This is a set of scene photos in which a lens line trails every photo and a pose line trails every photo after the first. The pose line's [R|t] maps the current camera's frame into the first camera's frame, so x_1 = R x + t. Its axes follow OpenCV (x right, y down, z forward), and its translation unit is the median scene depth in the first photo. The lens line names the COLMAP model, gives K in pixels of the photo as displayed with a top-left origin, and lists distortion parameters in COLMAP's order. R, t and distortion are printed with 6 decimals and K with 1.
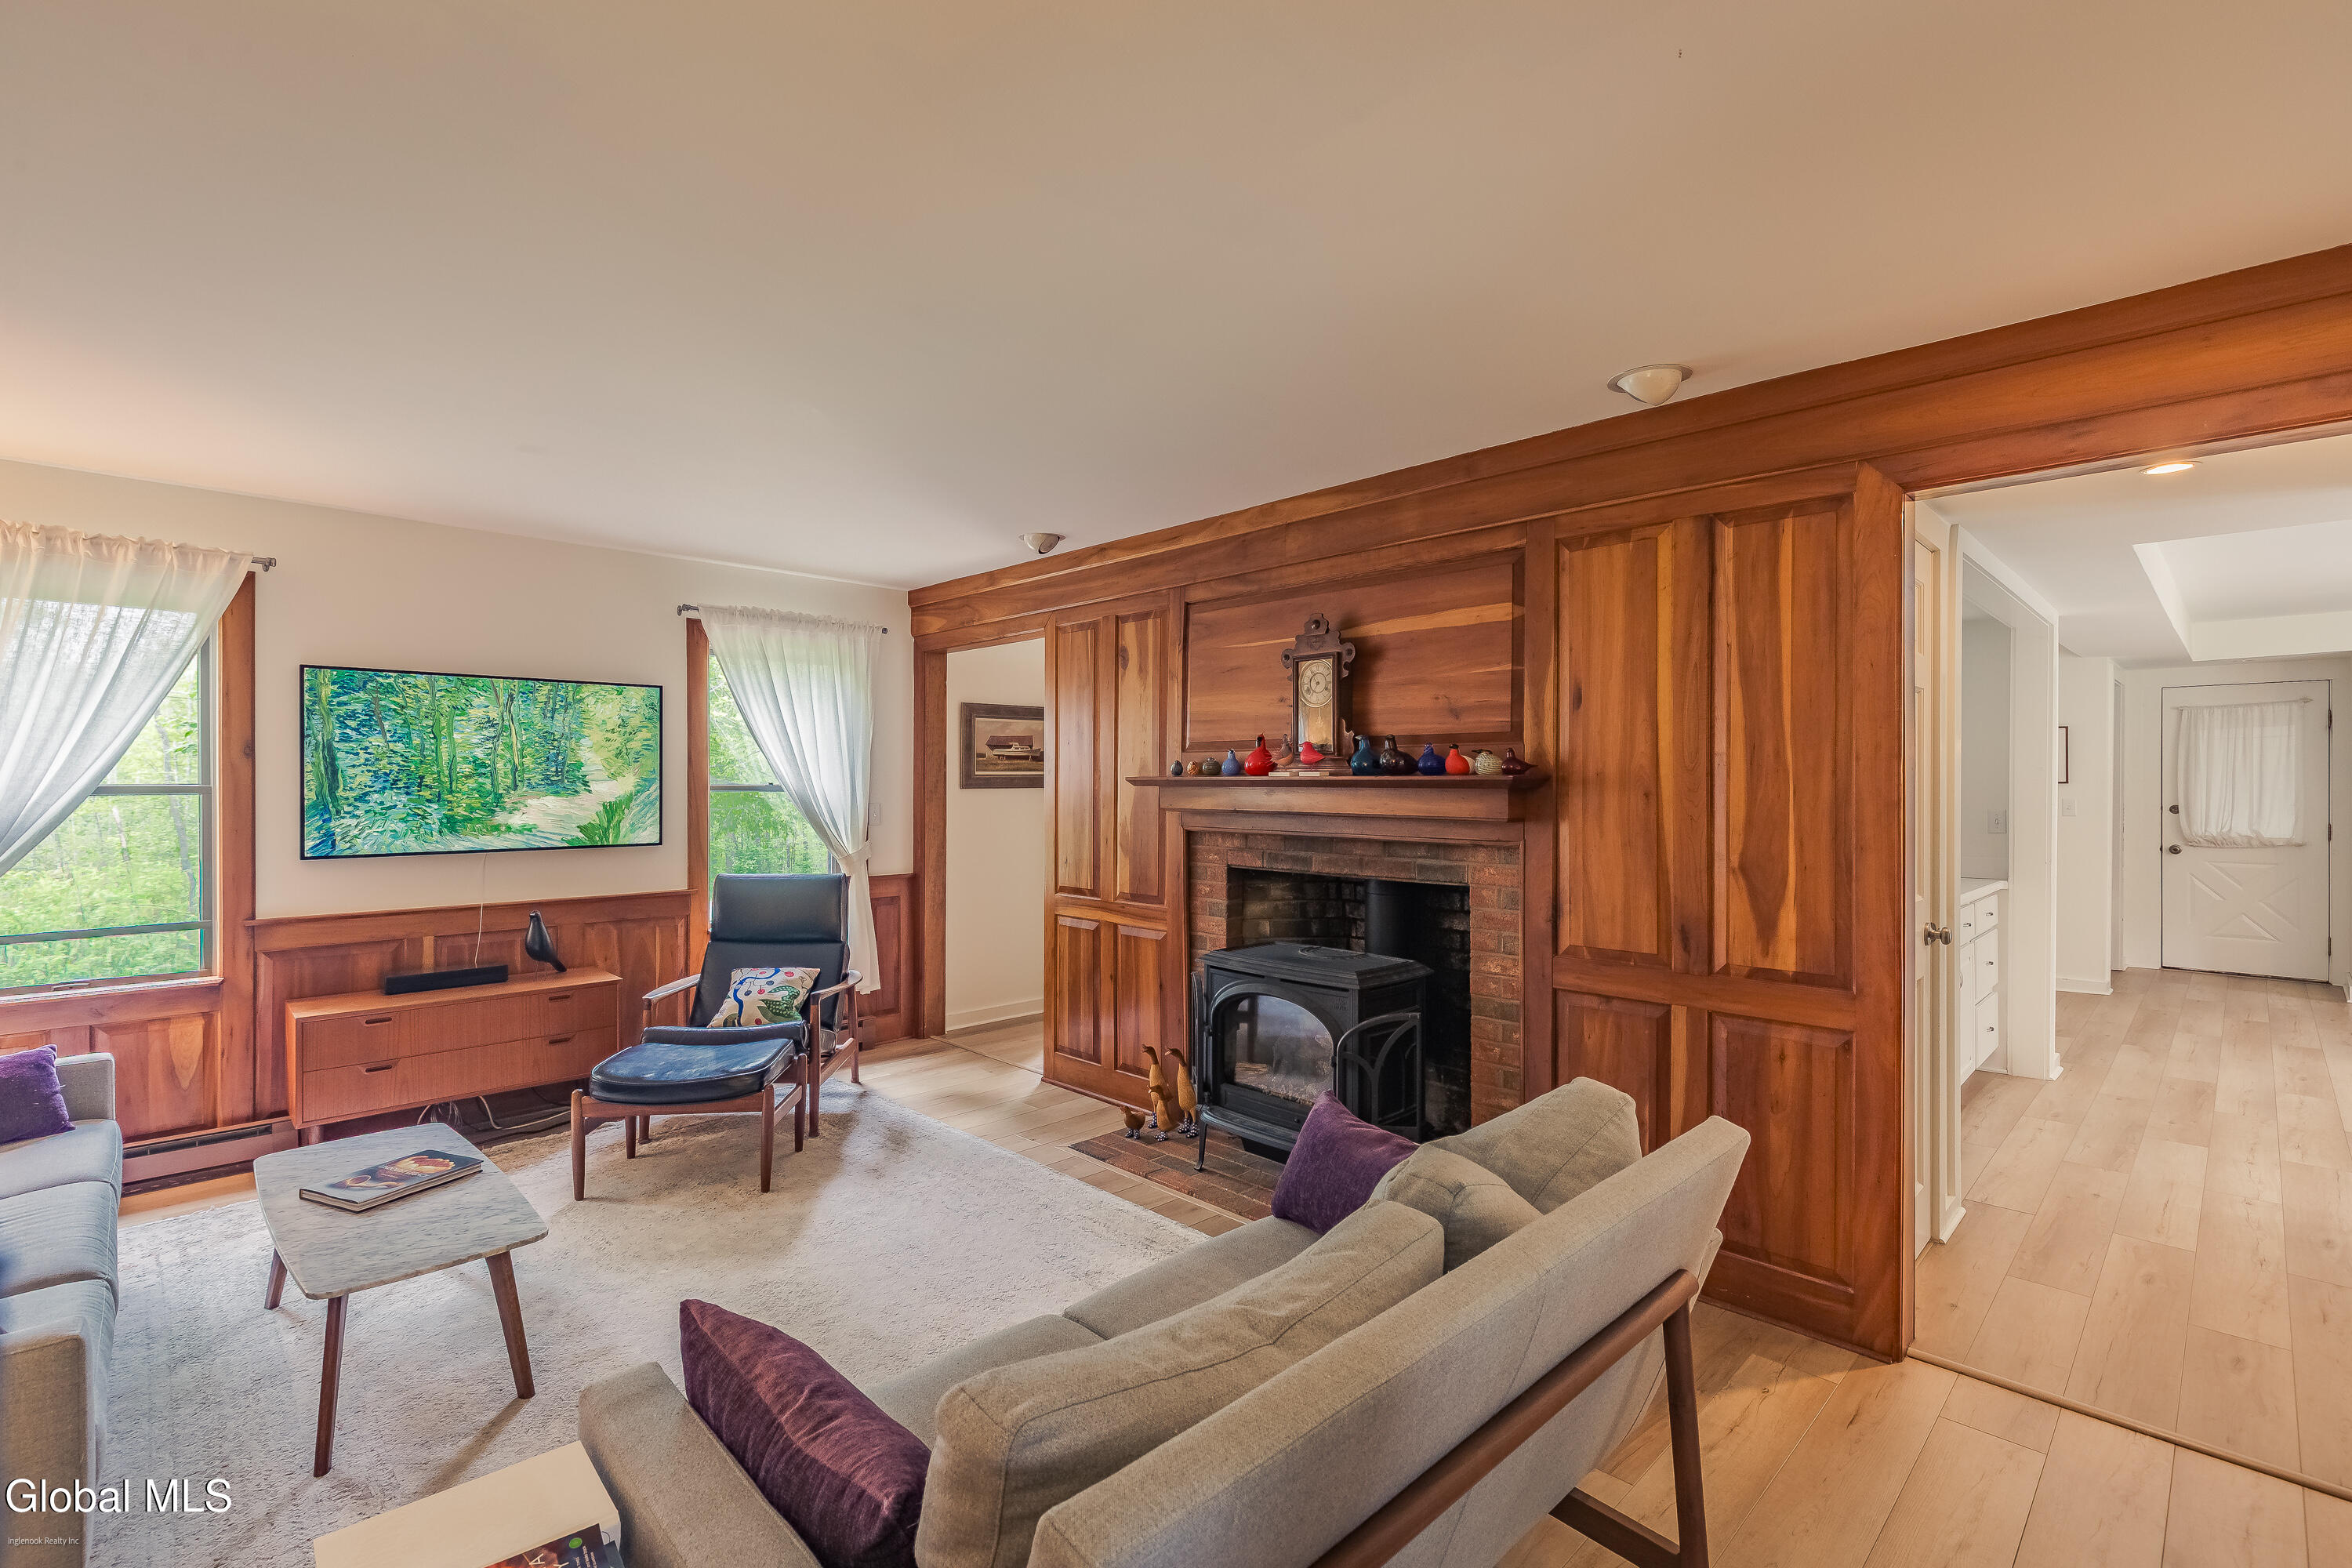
lens RADIAL K [[1057.9, 0, 1168.9], [0, 1057.9, 787.4], [0, 0, 1]] dist [0.005292, -0.000471]
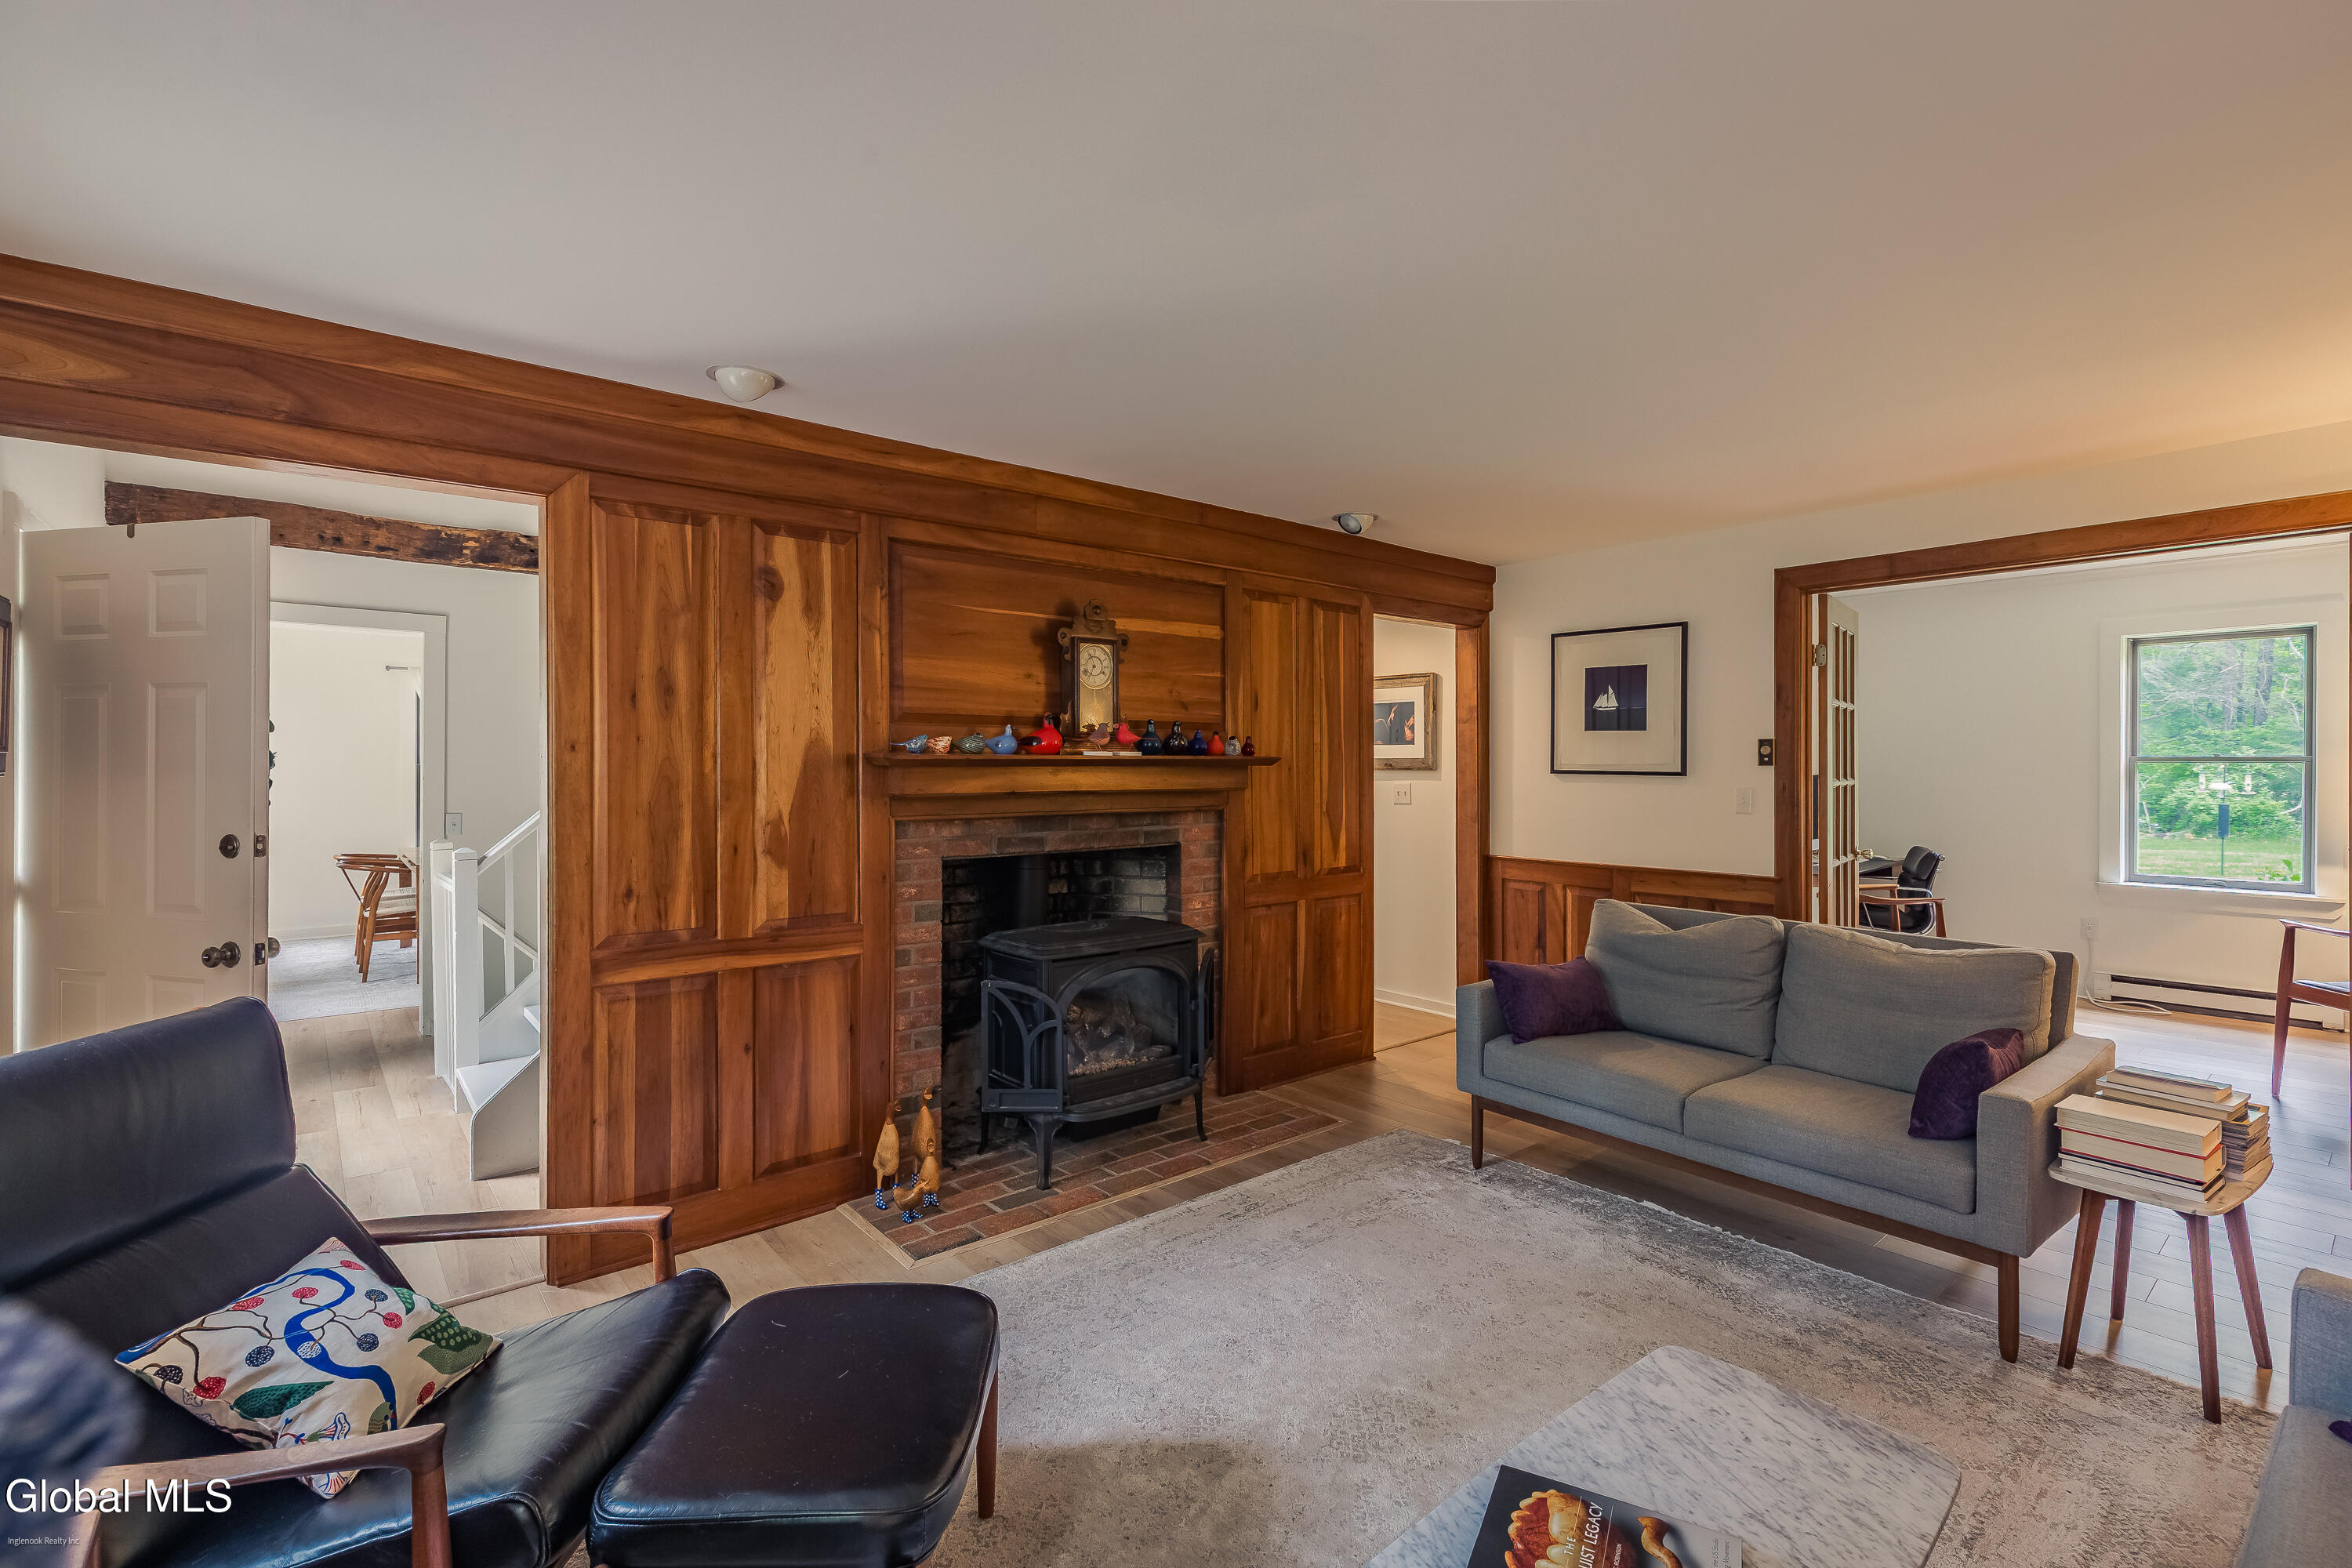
lens RADIAL K [[1057.9, 0, 1177.9], [0, 1057.9, 771.7], [0, 0, 1]] dist [0.005292, -0.000471]
pose [[0.077750, -0.011405, 0.996908, -0.892270], [0.006680, 0.999918, 0.010919, -0.005763], [-0.996950, 0.005810, 0.077820, 0.838503]]
